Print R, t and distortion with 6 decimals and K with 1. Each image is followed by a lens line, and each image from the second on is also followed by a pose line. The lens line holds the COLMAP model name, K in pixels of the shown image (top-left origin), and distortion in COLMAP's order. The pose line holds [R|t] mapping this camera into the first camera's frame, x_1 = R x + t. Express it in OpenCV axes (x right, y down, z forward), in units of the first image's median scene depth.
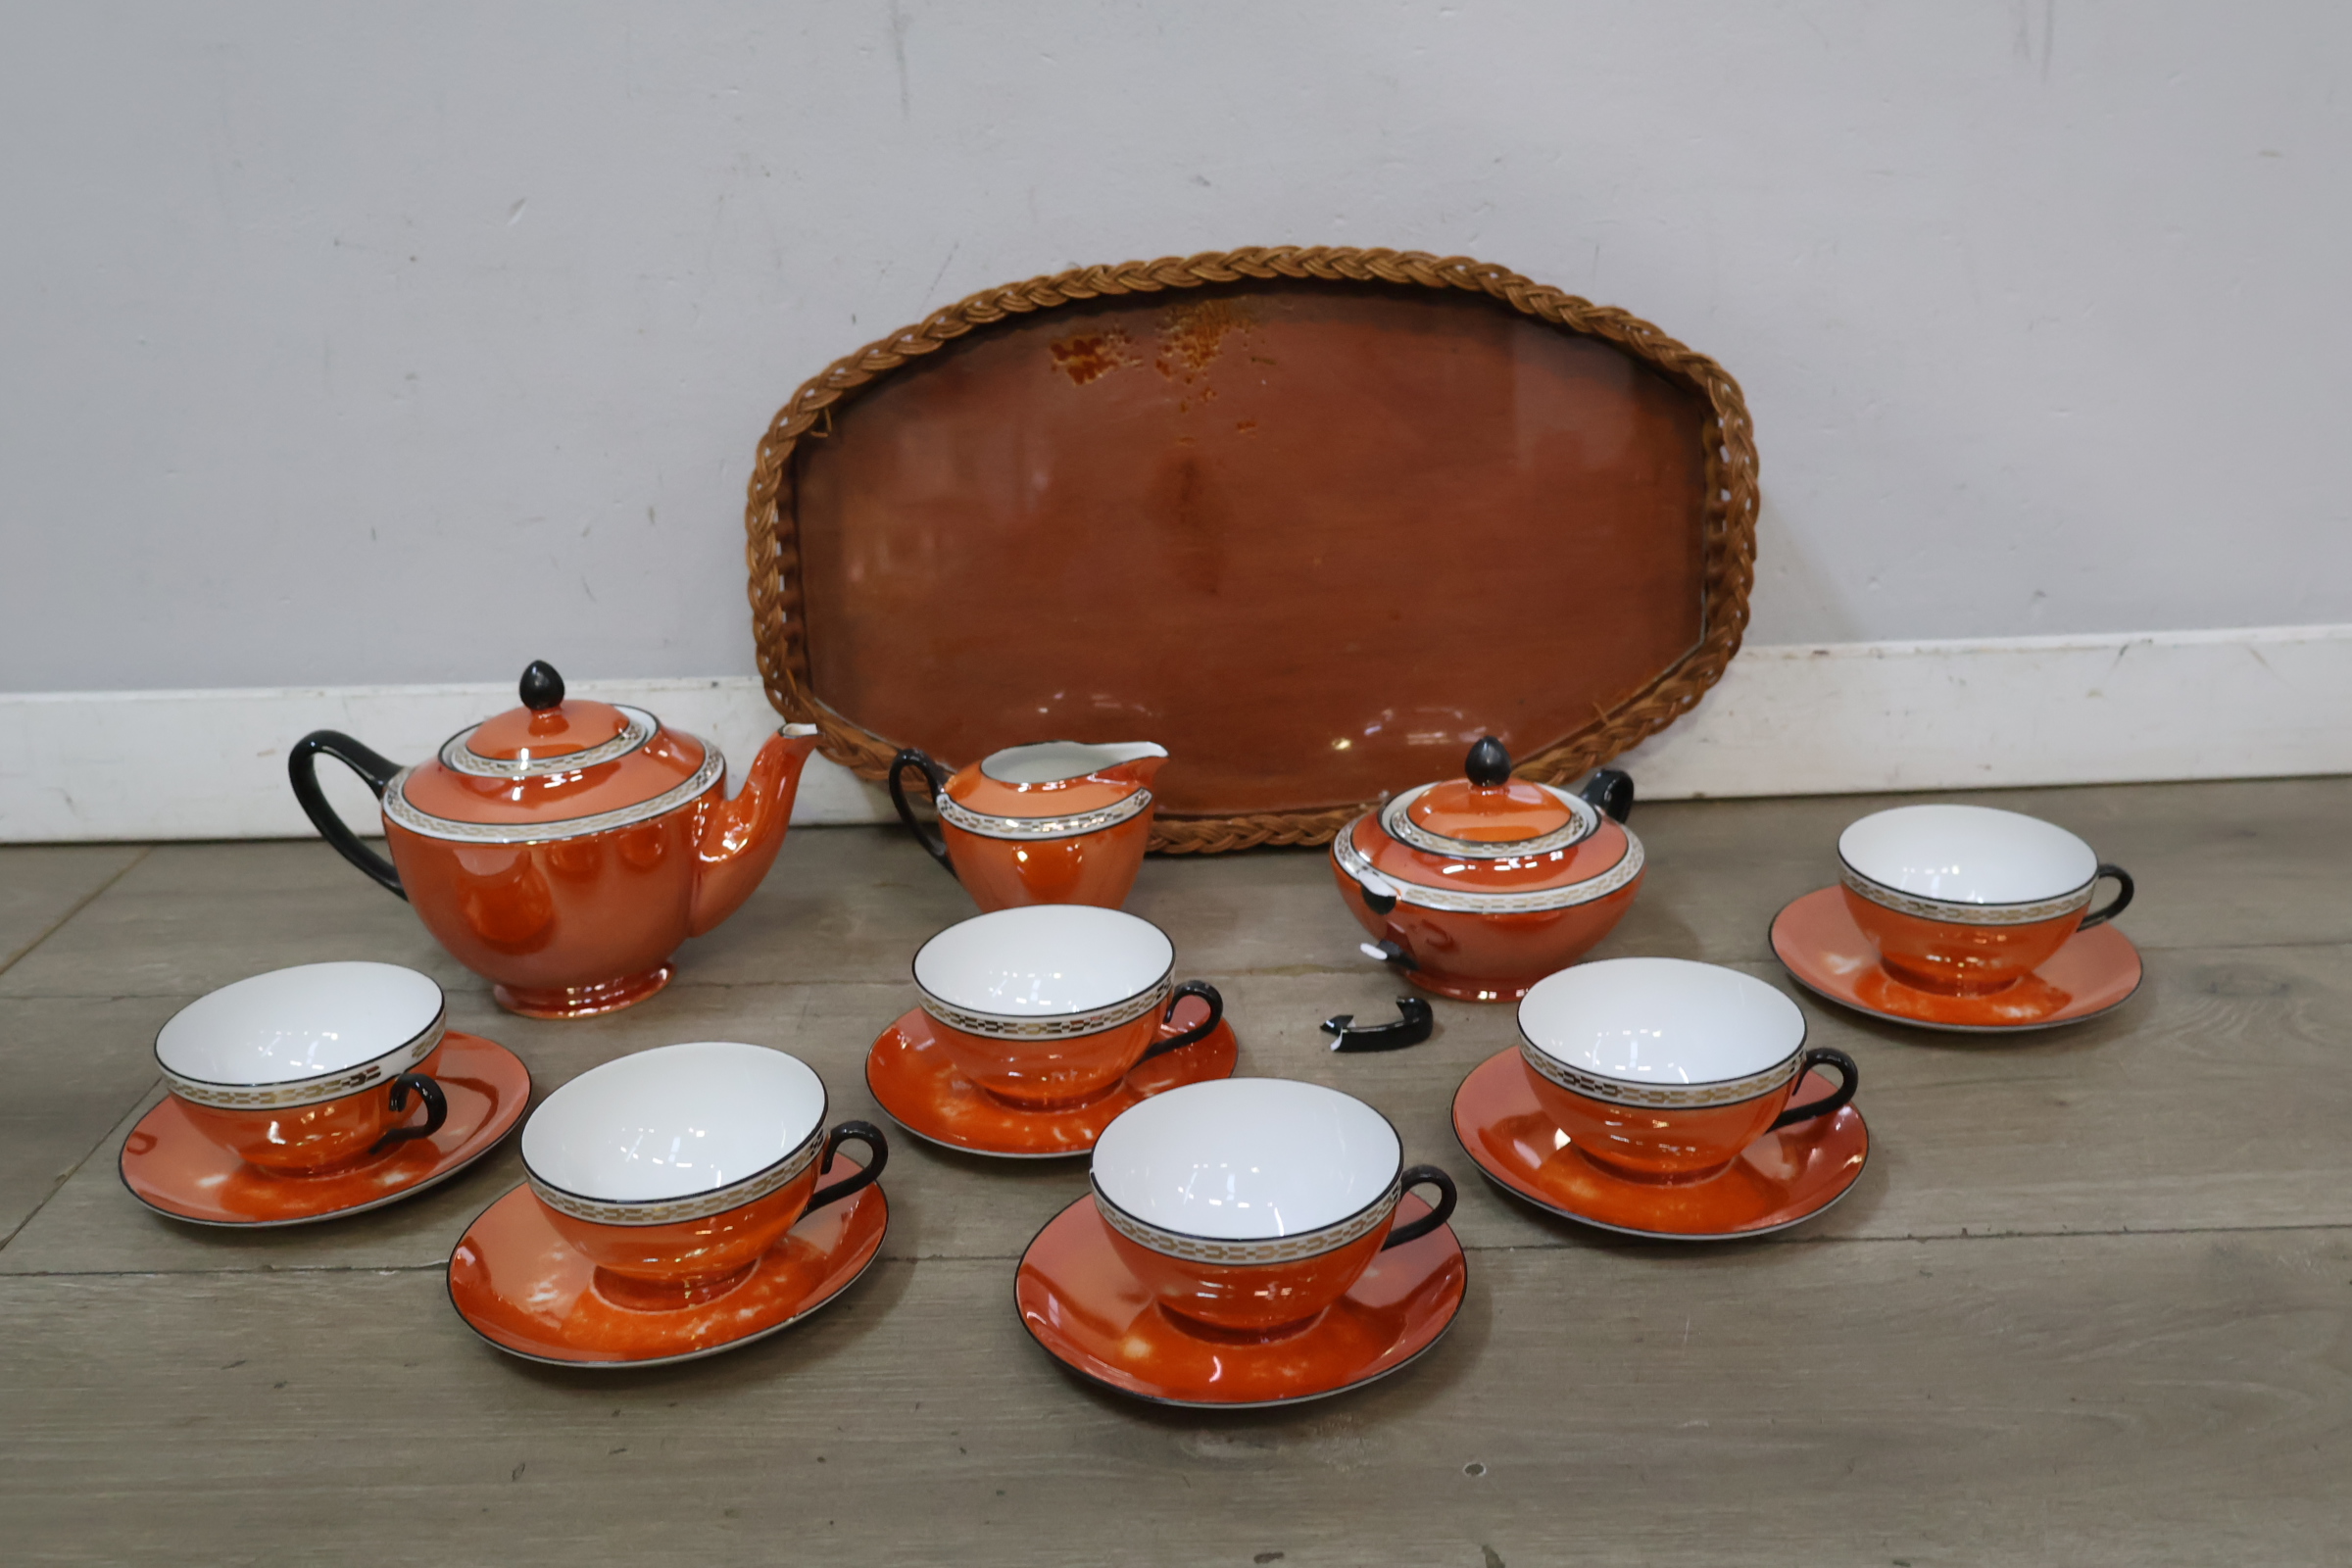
lens RADIAL K [[2196.0, 0, 1169.1], [0, 2196.0, 784.9], [0, 0, 1]] dist [0.017675, 0.000000]
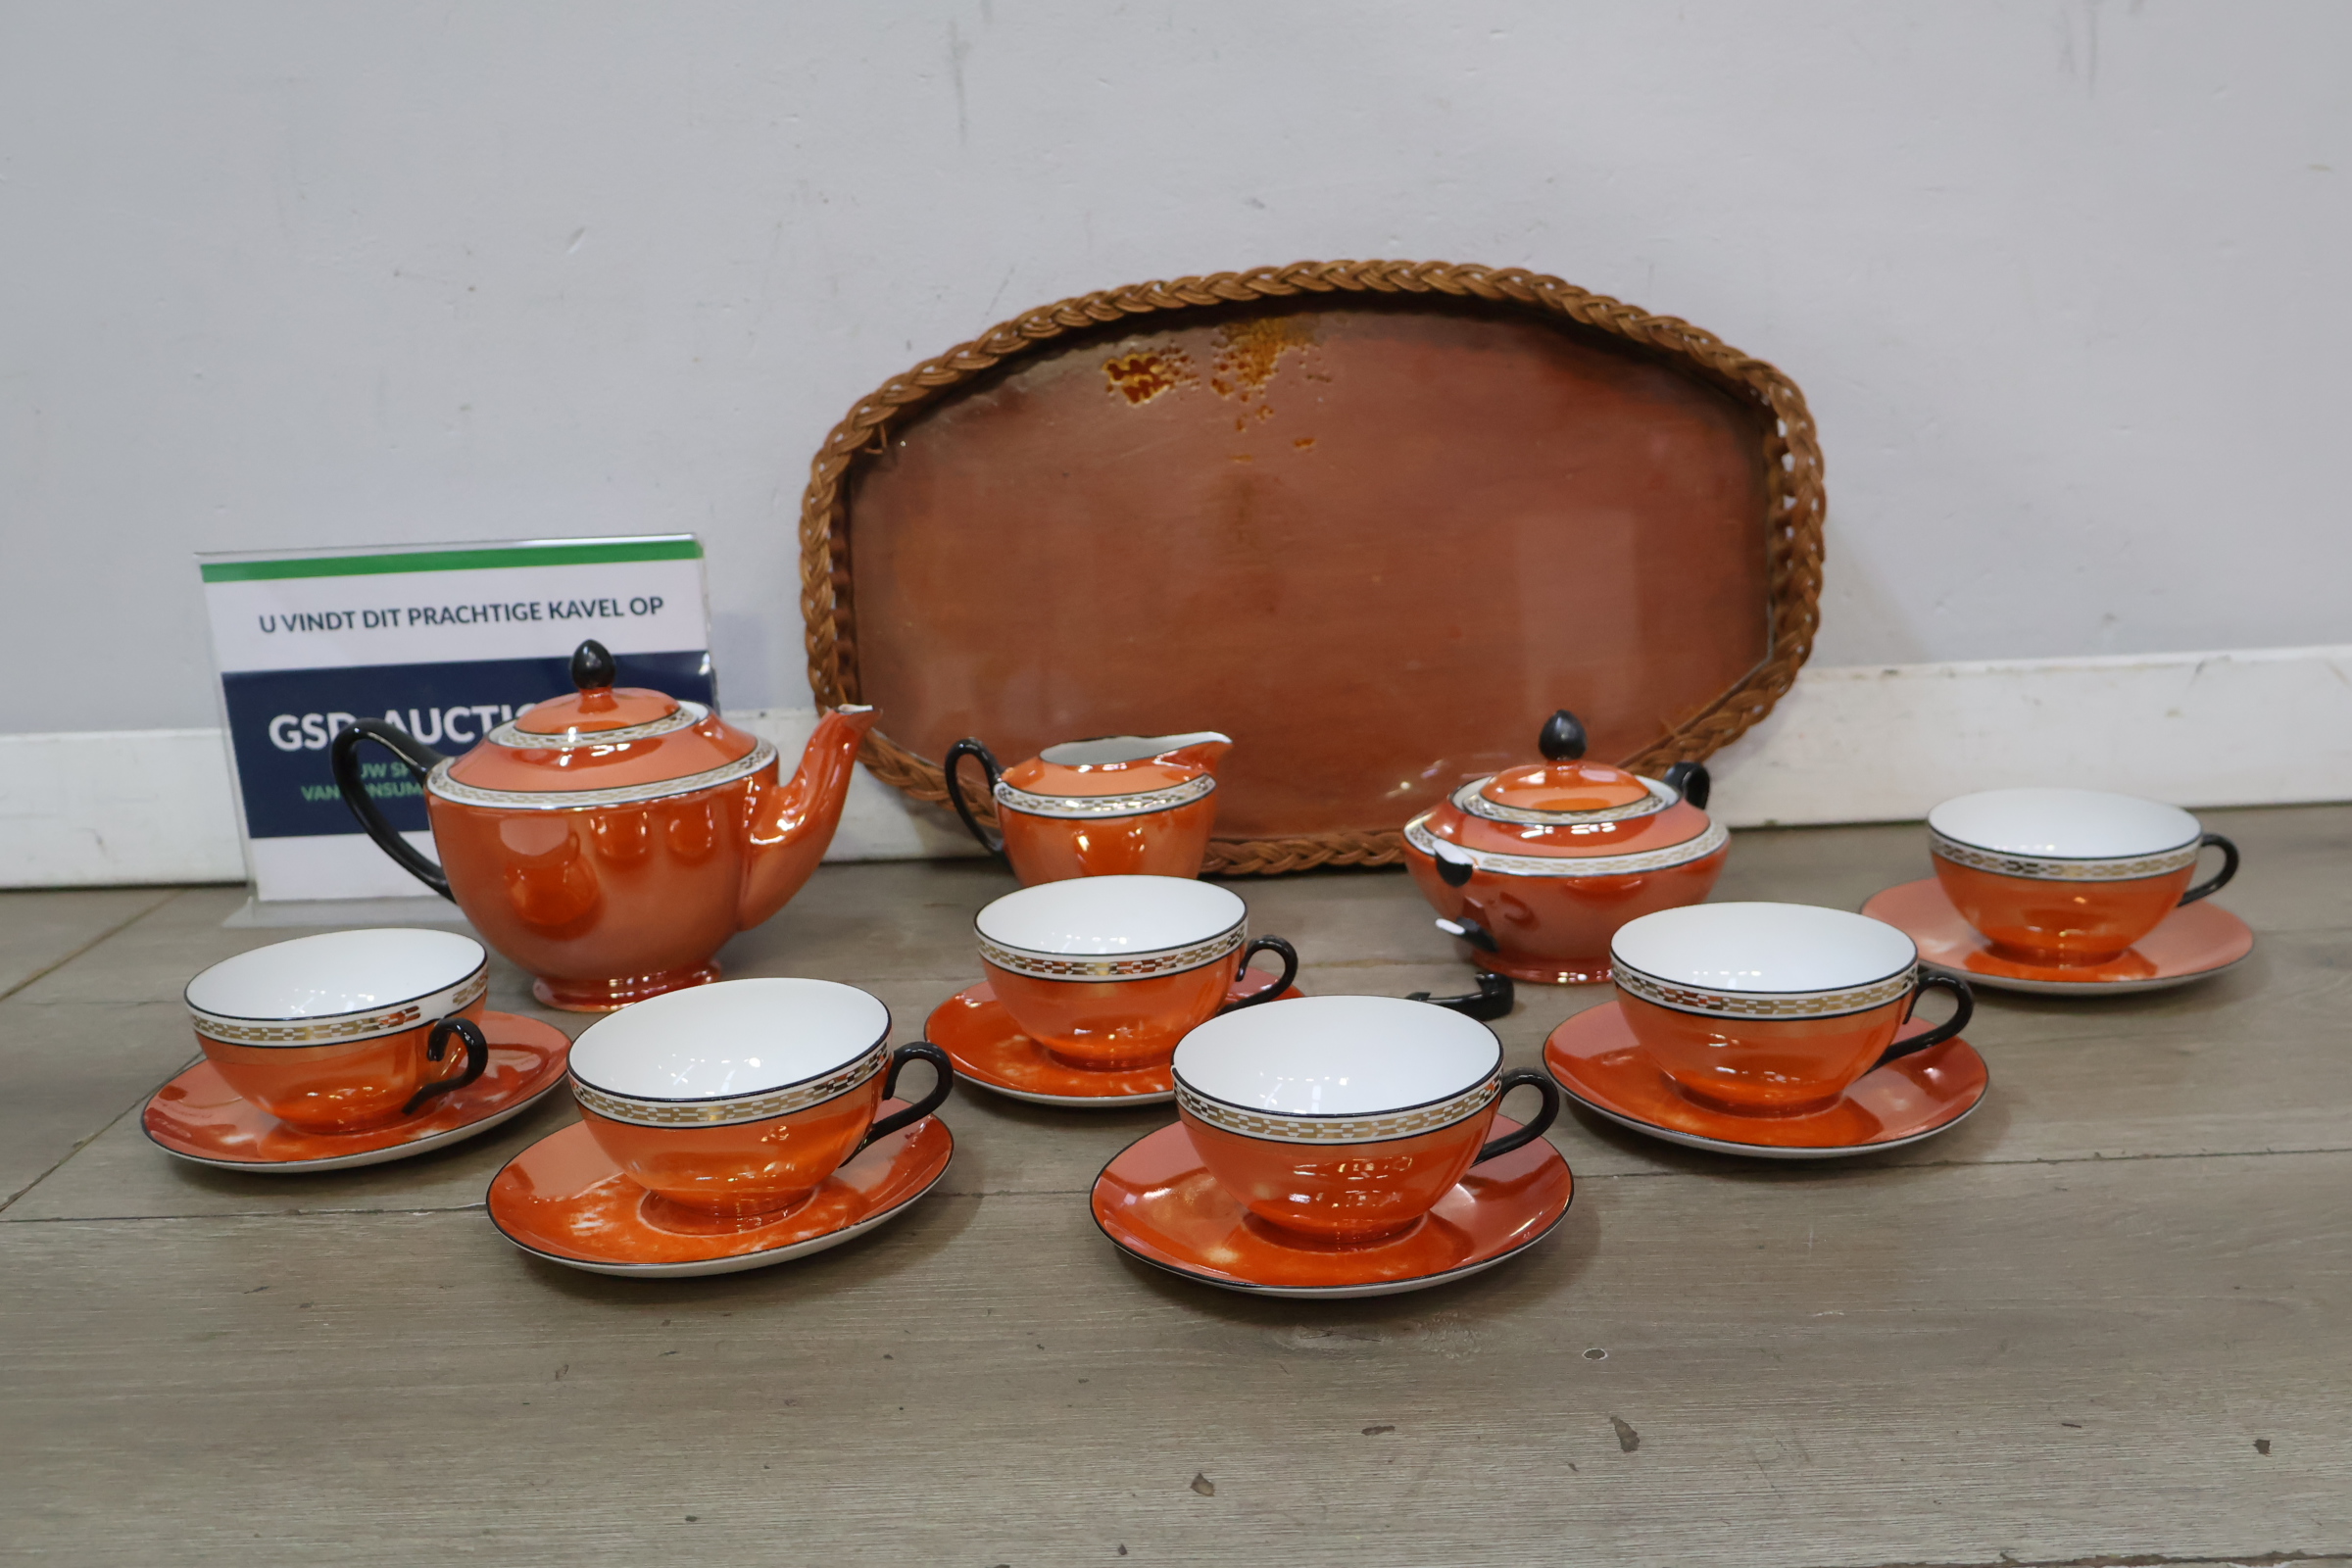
lens RADIAL K [[2196.0, 0, 1174.3], [0, 2196.0, 794.7], [0, 0, 1]] dist [0.017675, 0.000000]
pose [[0.999974, -0.005719, -0.004471, -0.022758], [0.005149, 0.992945, -0.118467, 0.129993], [0.005117, 0.118440, 0.992948, 0.037048]]
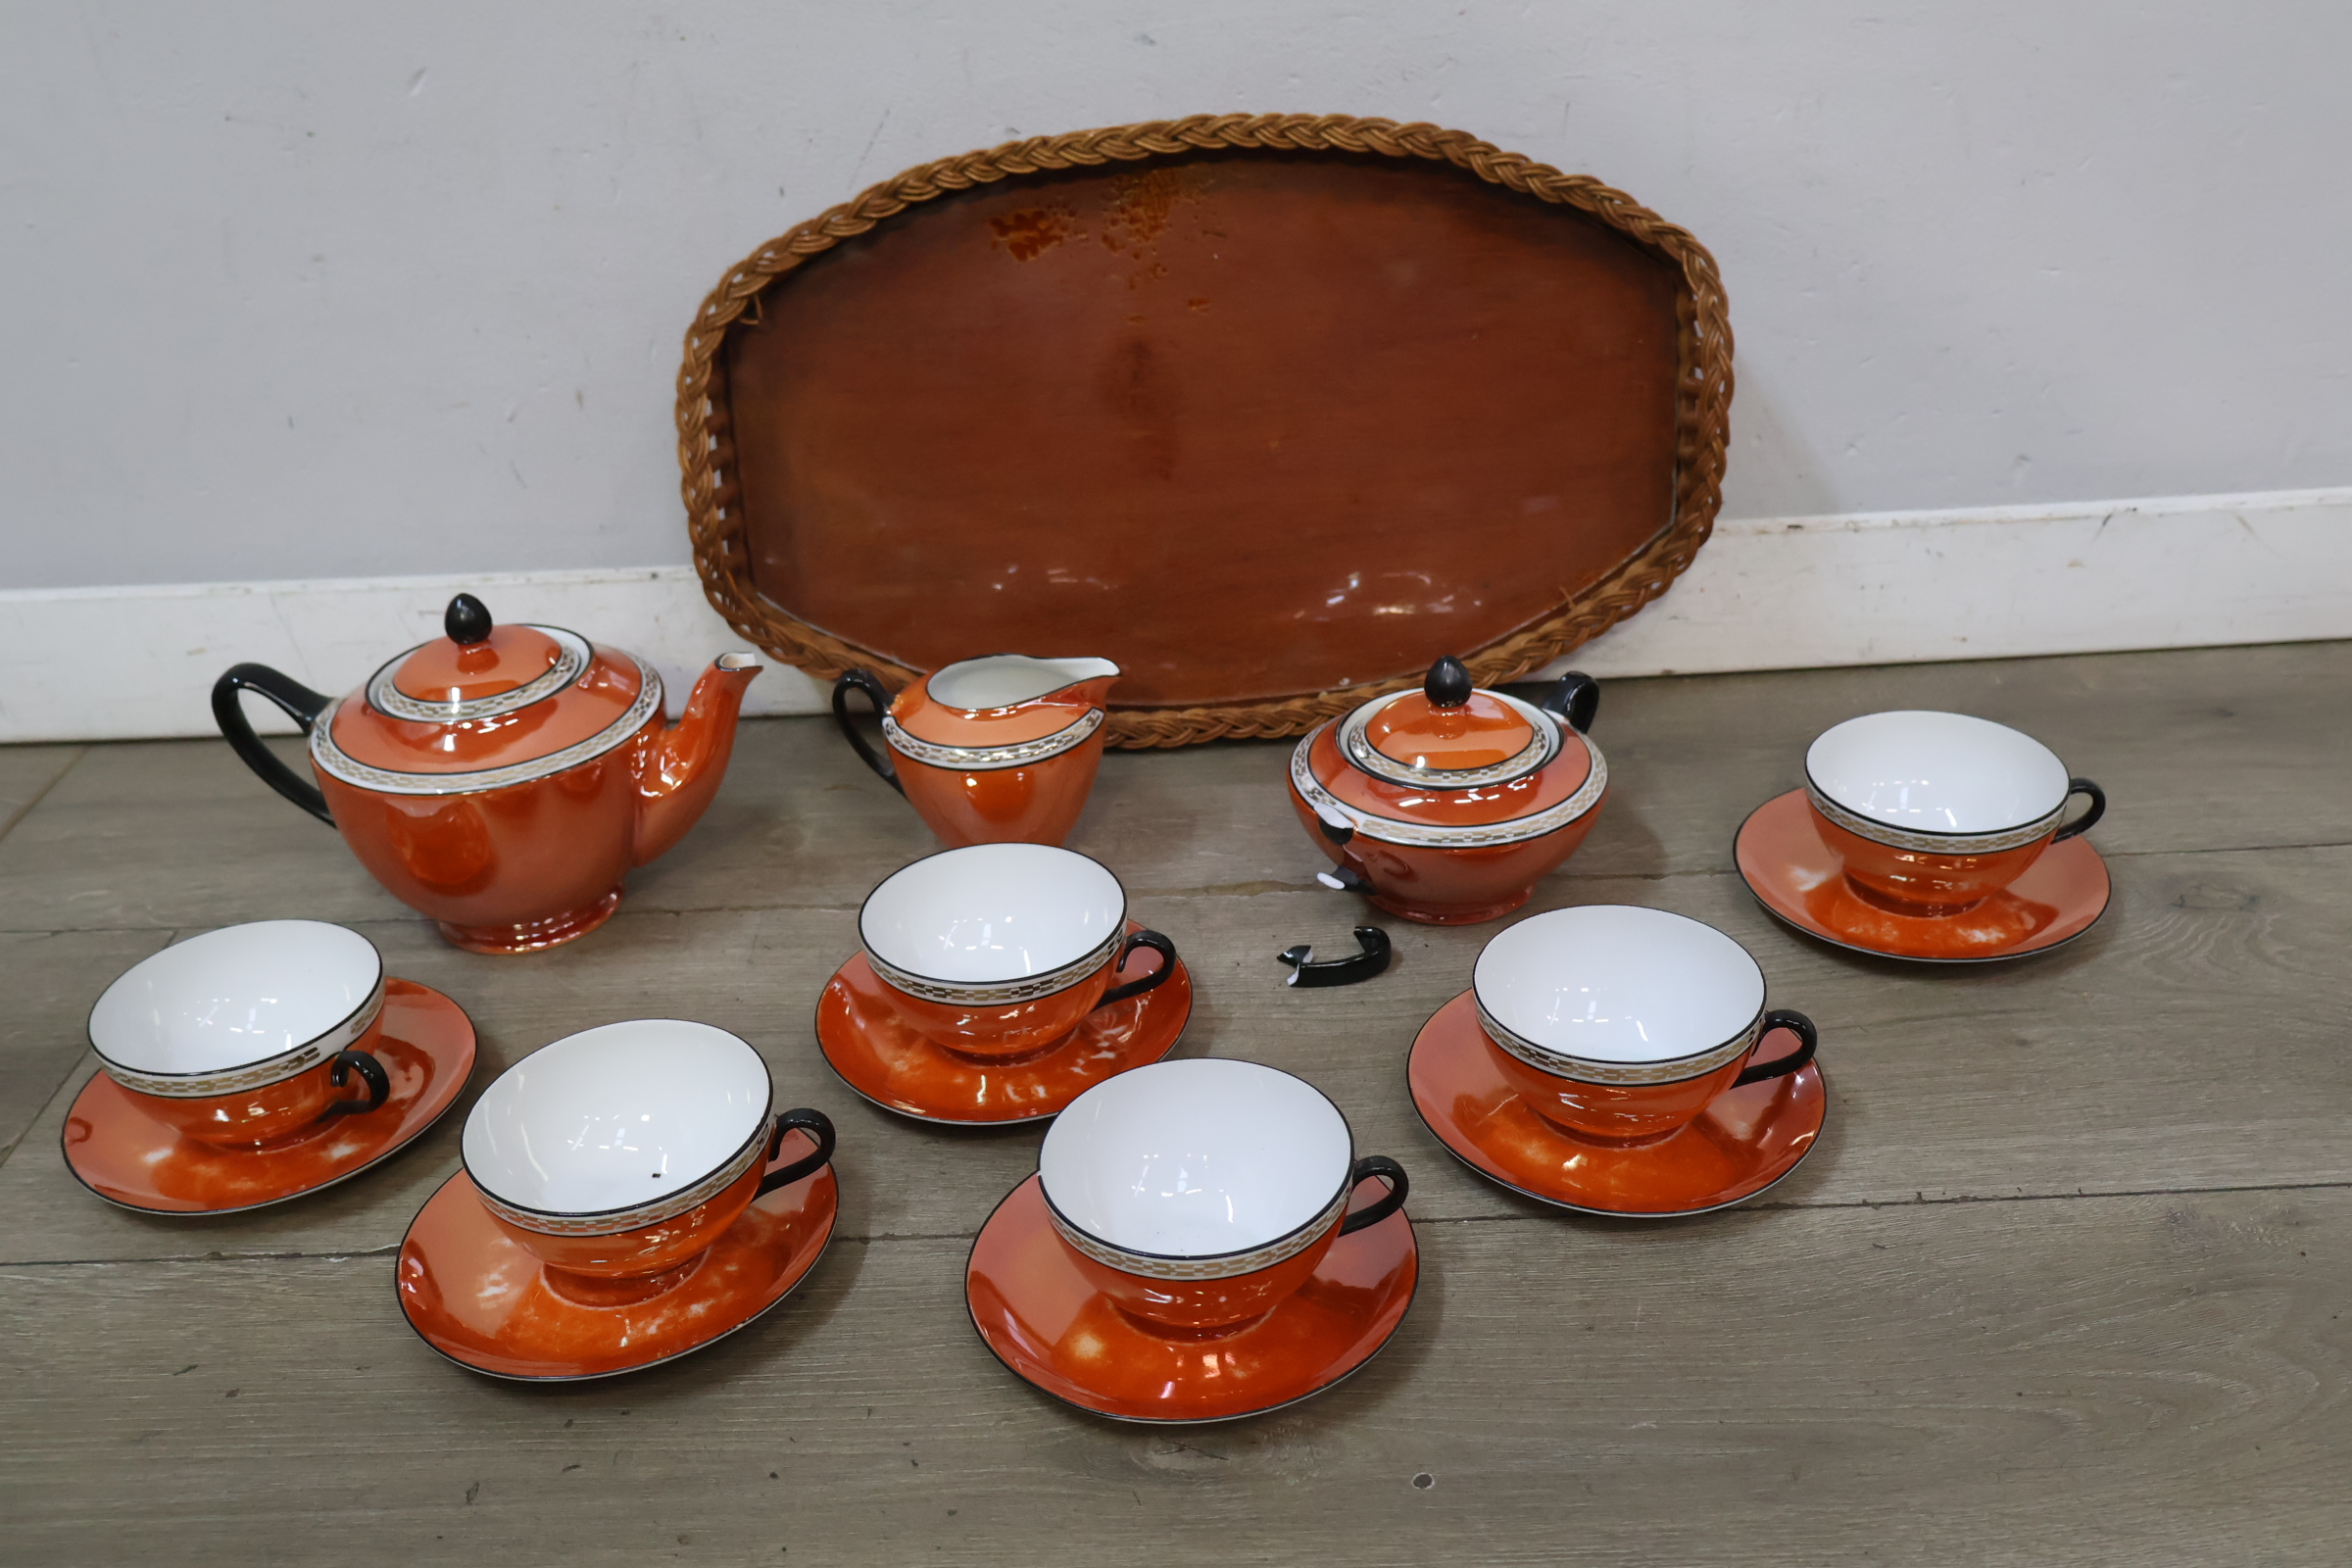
lens RADIAL K [[2196.0, 0, 1164.3], [0, 2196.0, 779.3], [0, 0, 1]] dist [0.017675, 0.000000]
pose [[0.999851, -0.016810, 0.003956, 0.015361], [0.016136, 0.991018, 0.132751, -0.099459], [-0.006151, -0.132667, 0.991142, 0.032358]]
